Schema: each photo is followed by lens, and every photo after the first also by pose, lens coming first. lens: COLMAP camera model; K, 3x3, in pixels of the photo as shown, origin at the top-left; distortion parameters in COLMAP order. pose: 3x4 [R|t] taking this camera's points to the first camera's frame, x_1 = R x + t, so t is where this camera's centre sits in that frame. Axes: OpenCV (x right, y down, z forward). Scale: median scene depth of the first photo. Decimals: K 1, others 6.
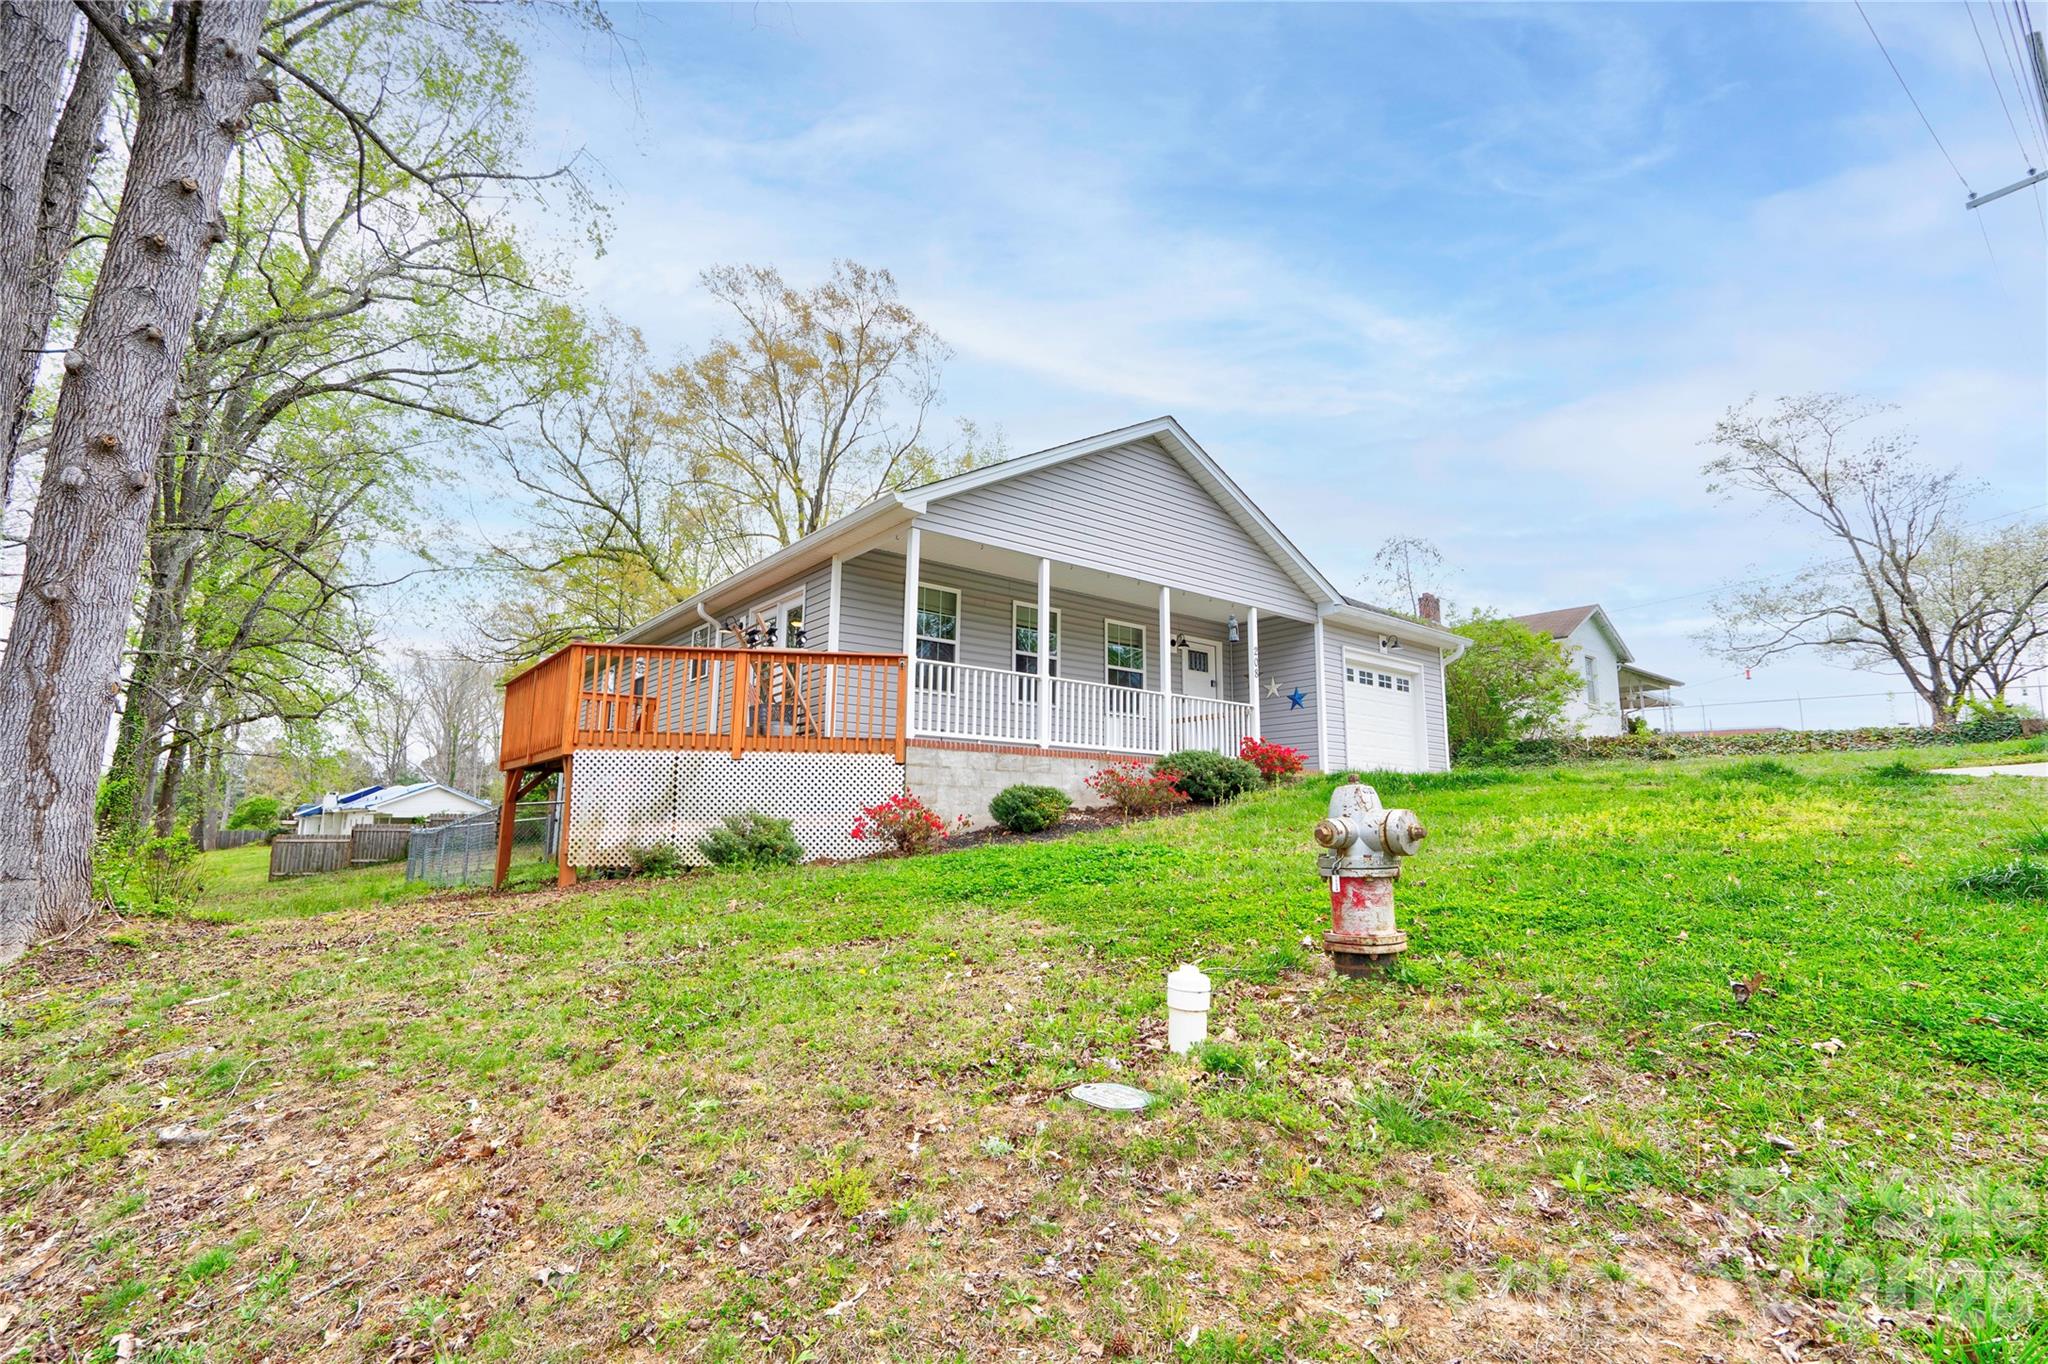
lens RADIAL K [[942.5, 0, 1032.5], [0, 942.5, 677.9], [0, 0, 1]] dist [0.001187, 0.008086]
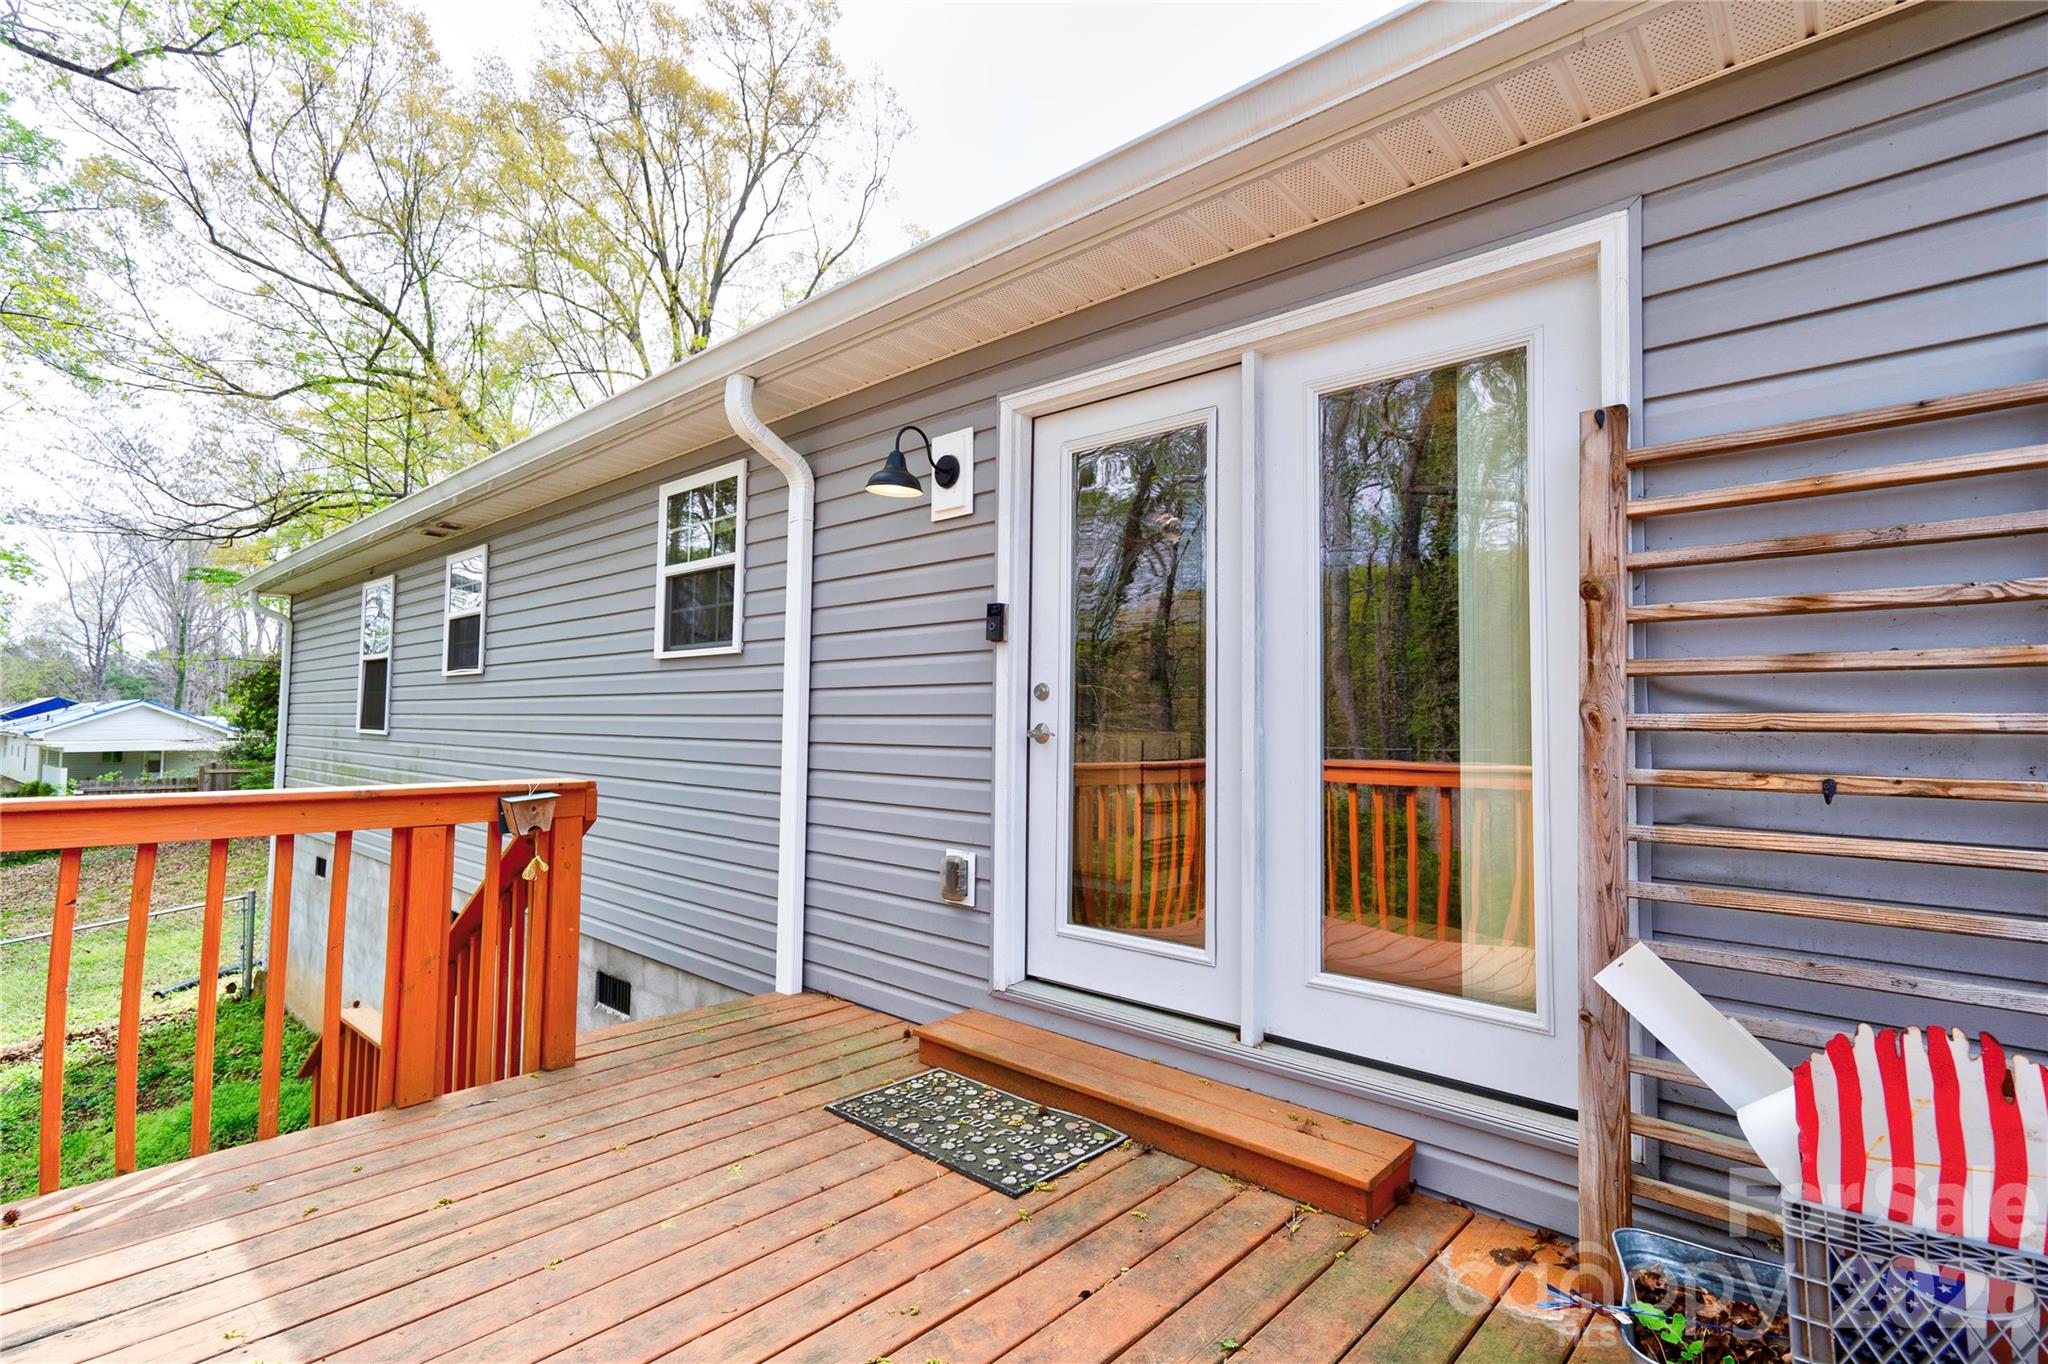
lens RADIAL K [[942.5, 0, 1012.7], [0, 942.5, 683.7], [0, 0, 1]] dist [0.001187, 0.008086]
pose [[0.987906, 0.016381, 0.154186, -0.235407], [-0.034137, 0.992982, 0.113228, -0.021435], [-0.151249, -0.117122, 0.981533, 0.541902]]
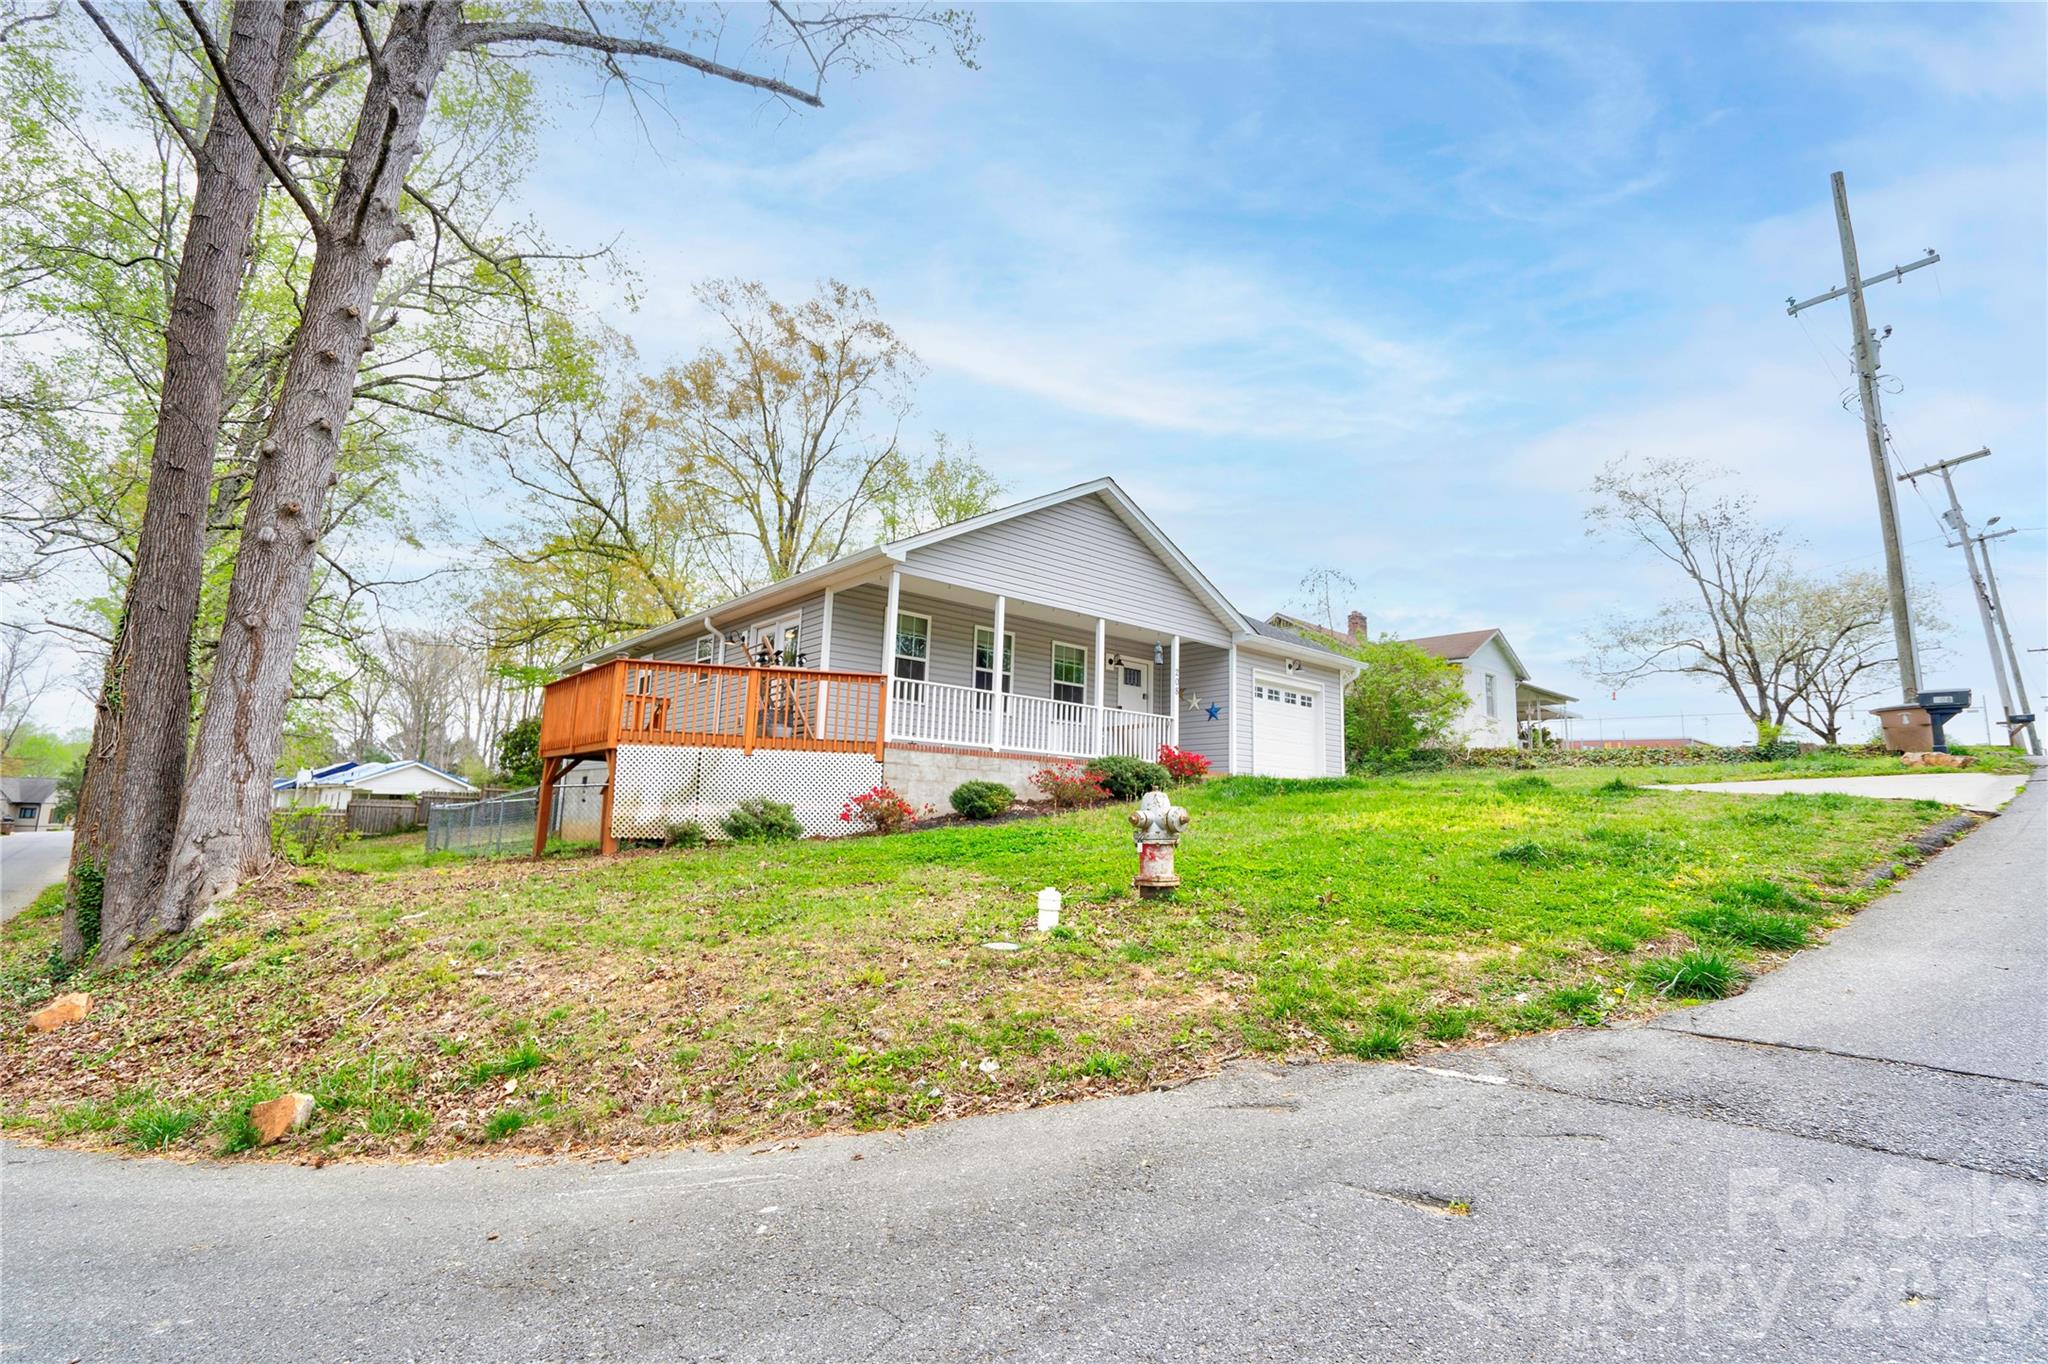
lens RADIAL K [[942.5, 0, 1024.9], [0, 942.5, 662.0], [0, 0, 1]] dist [0.001187, 0.008086]
pose [[0.999287, 0.026422, 0.026971, 0.008426], [-0.026250, 0.999633, -0.006740, -0.020365], [-0.027139, 0.006027, 0.999614, -0.138727]]
